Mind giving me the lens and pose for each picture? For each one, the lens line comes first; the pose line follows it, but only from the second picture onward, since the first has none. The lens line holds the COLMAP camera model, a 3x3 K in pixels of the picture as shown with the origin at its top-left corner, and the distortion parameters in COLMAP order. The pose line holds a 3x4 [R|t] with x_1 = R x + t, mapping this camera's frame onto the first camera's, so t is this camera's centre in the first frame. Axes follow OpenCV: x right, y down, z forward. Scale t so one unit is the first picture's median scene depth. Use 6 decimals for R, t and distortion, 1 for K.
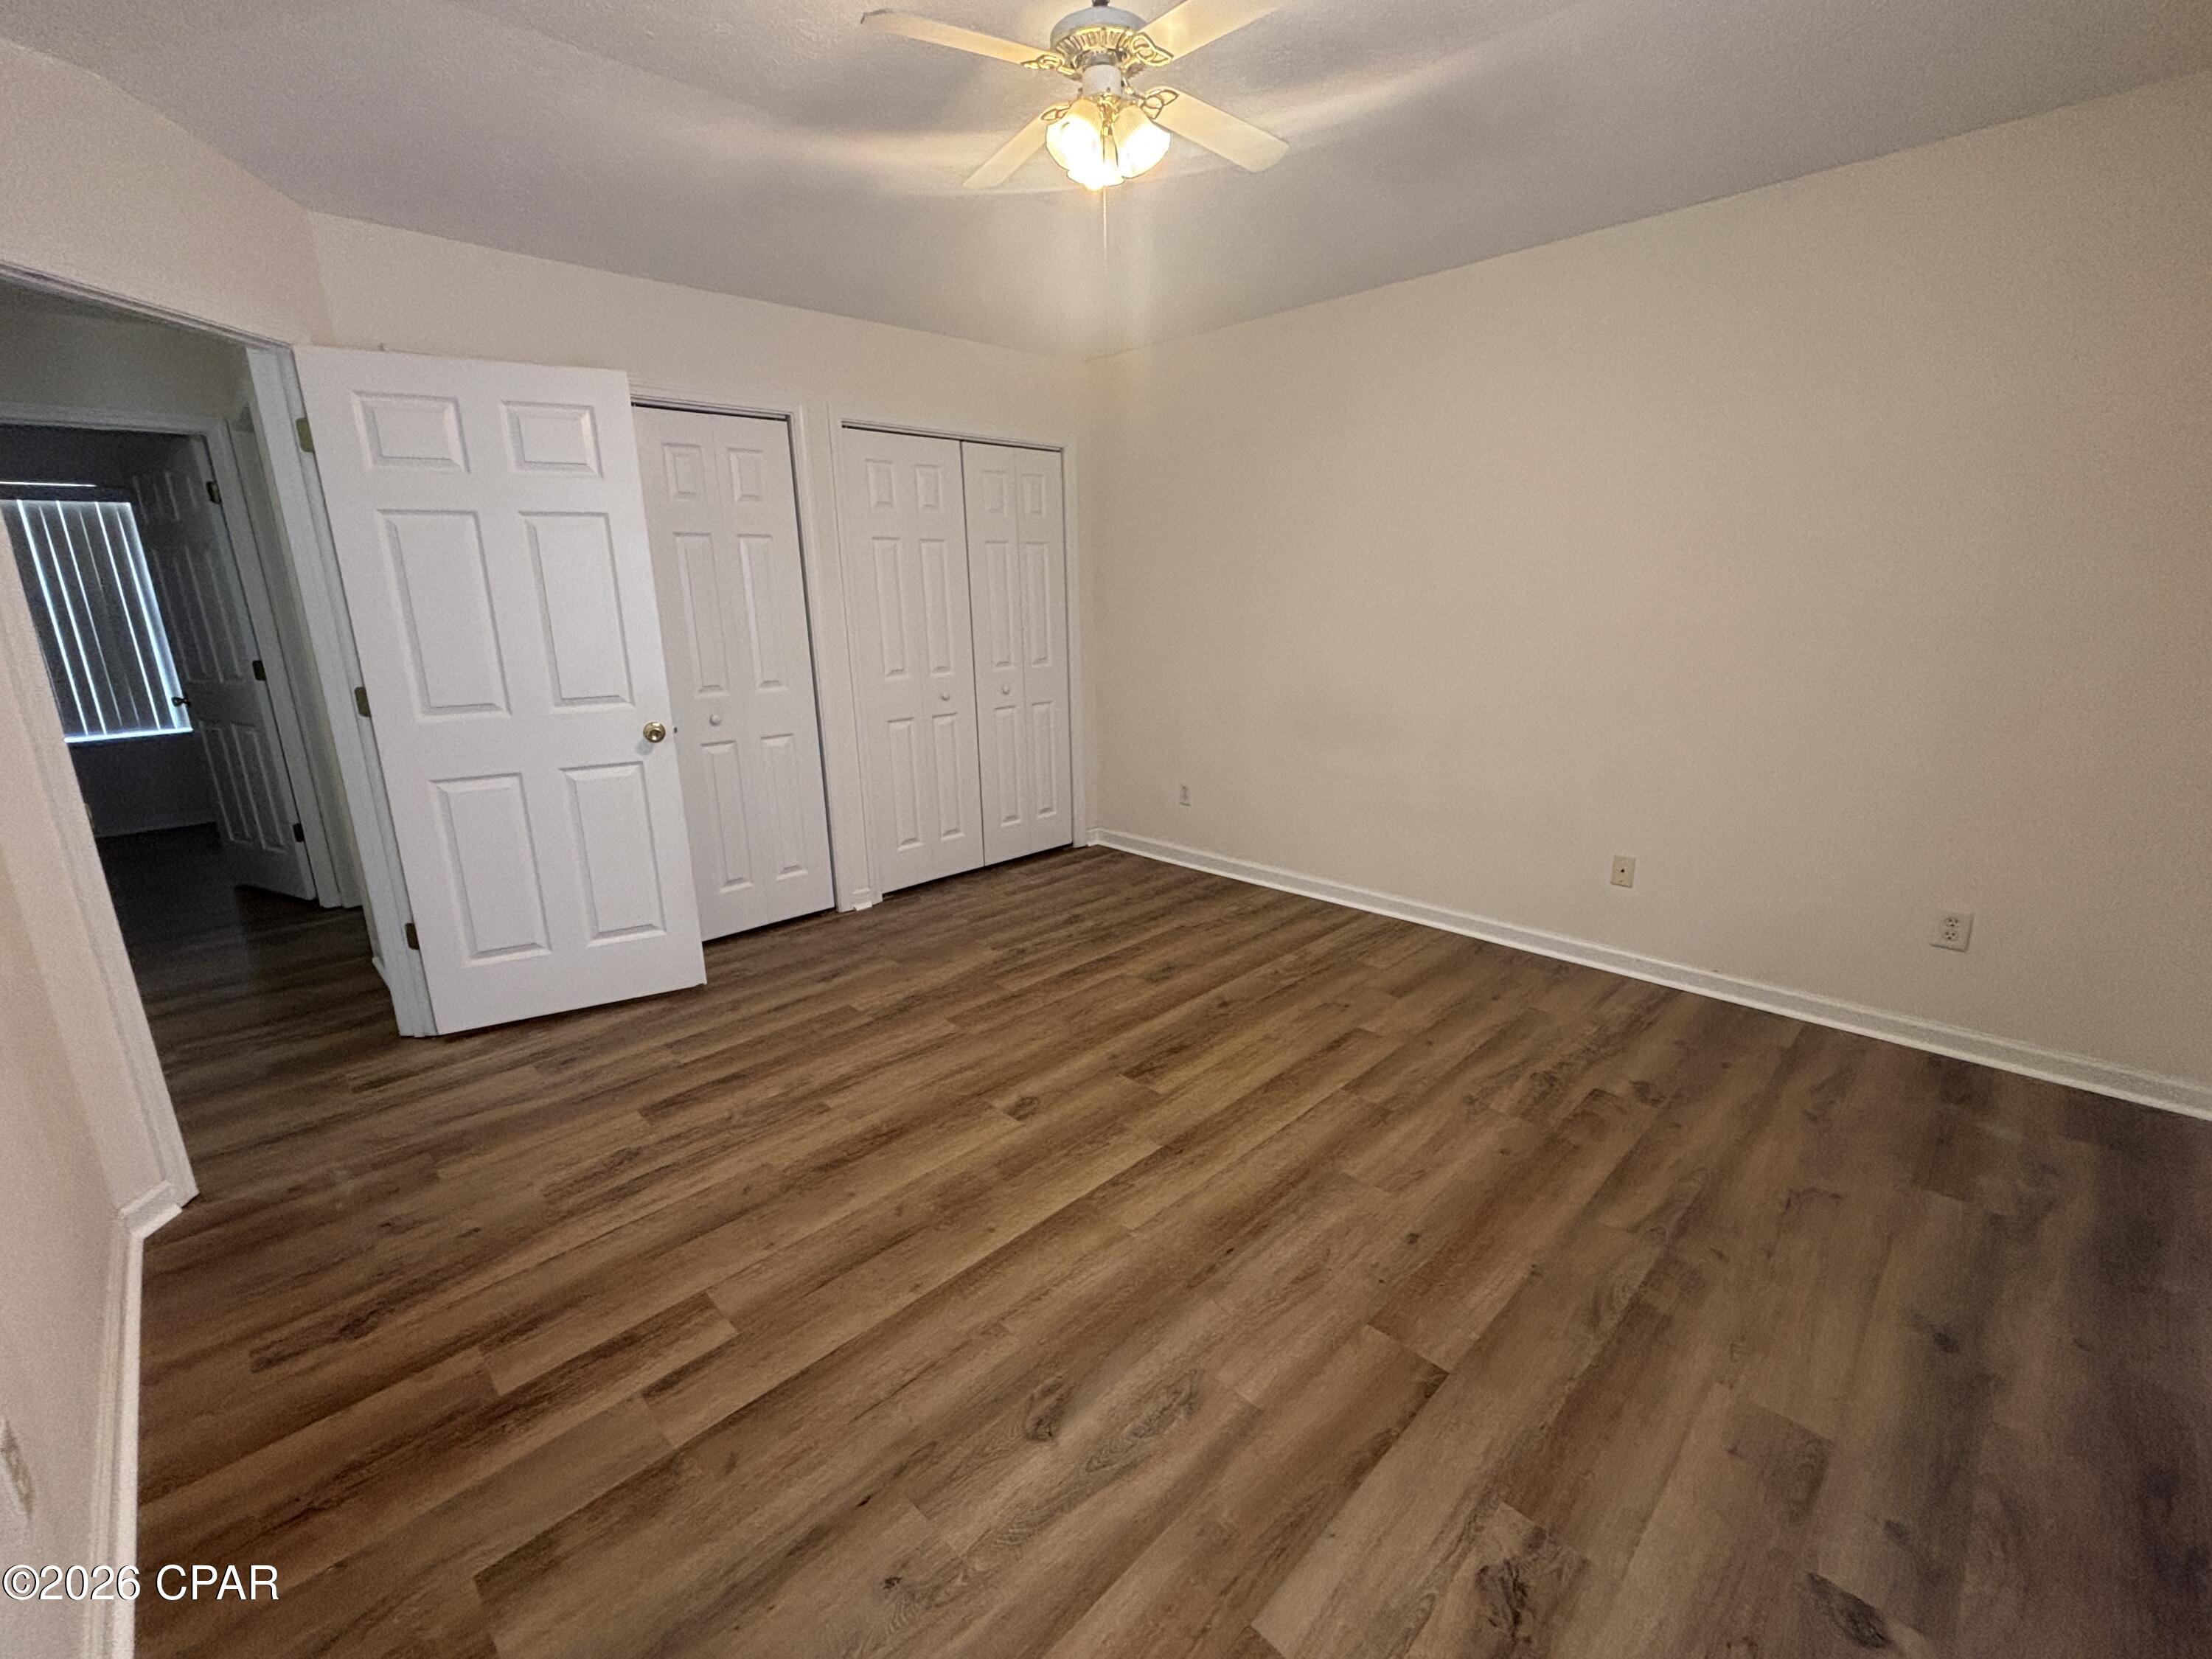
lens RADIAL K [[936.7, 0, 1114.5], [0, 936.7, 825.2], [0, 0, 1]] dist [0.014918, -0.000582]
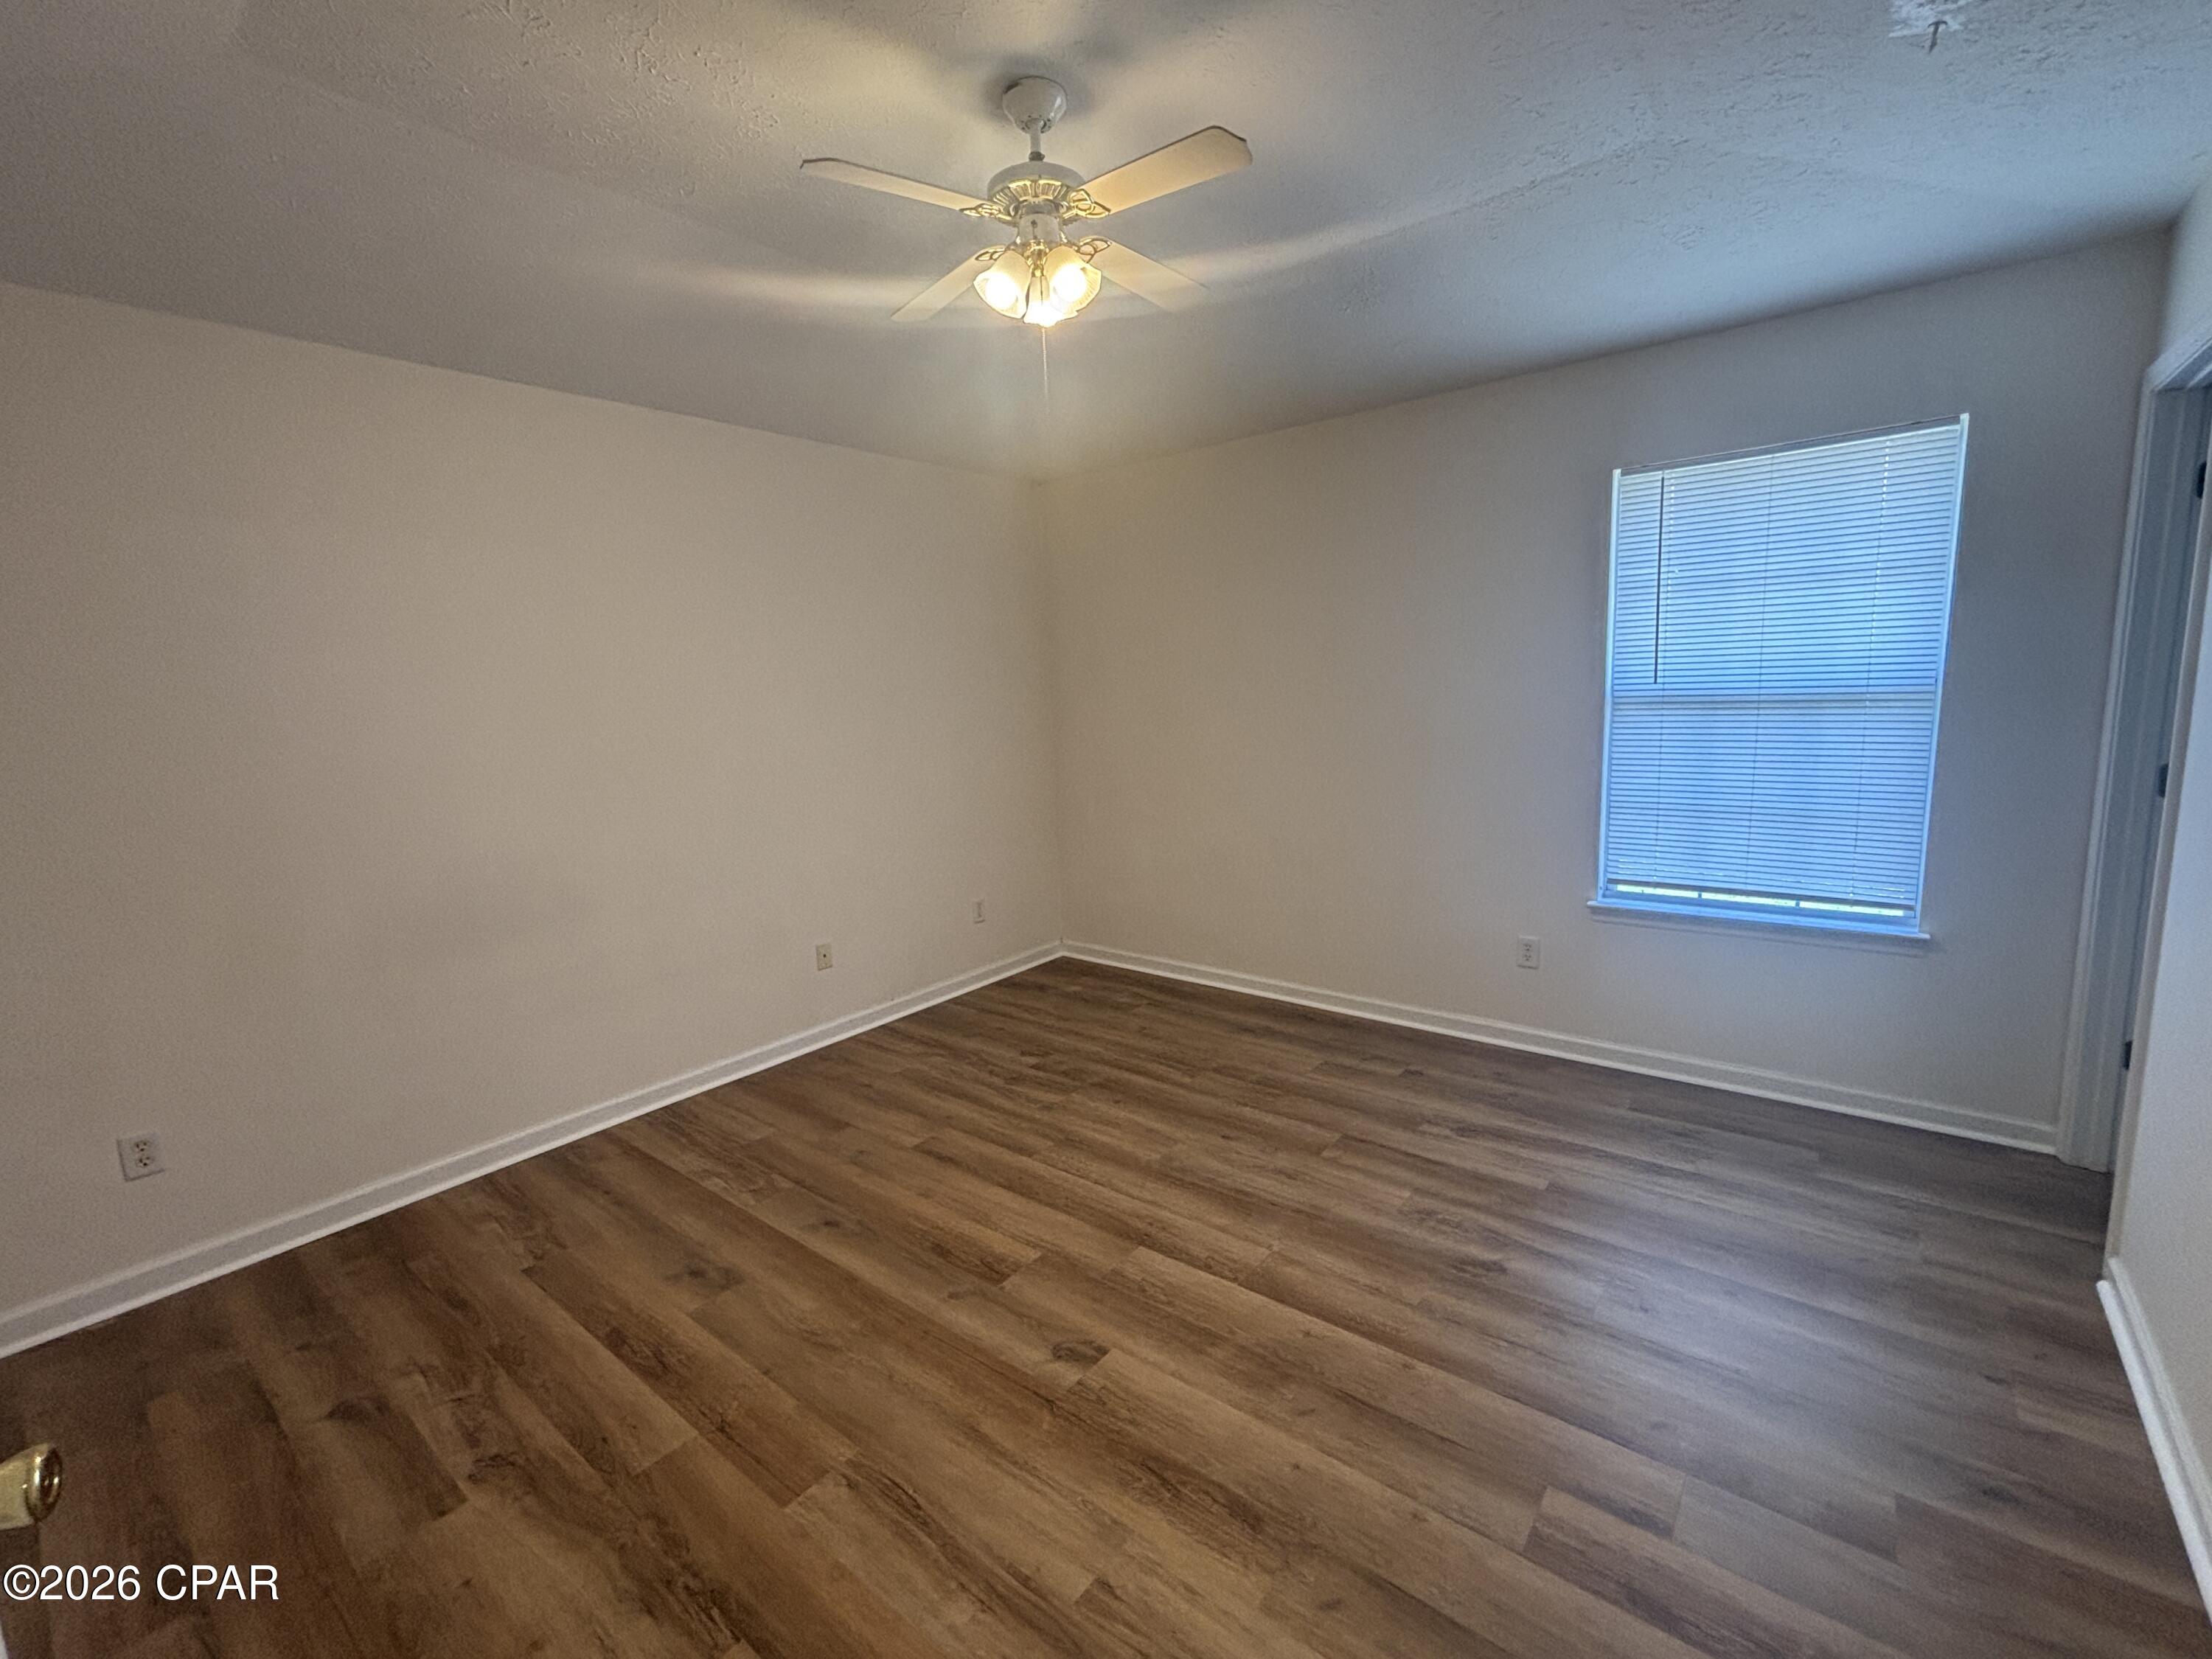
lens RADIAL K [[936.7, 0, 1112.9], [0, 936.7, 845.7], [0, 0, 1]] dist [0.014918, -0.000582]
pose [[-0.104236, -0.148671, 0.983378, -0.782803], [0.289620, 0.941374, 0.173020, -0.221362], [-0.951449, 0.302841, -0.055067, 0.848368]]
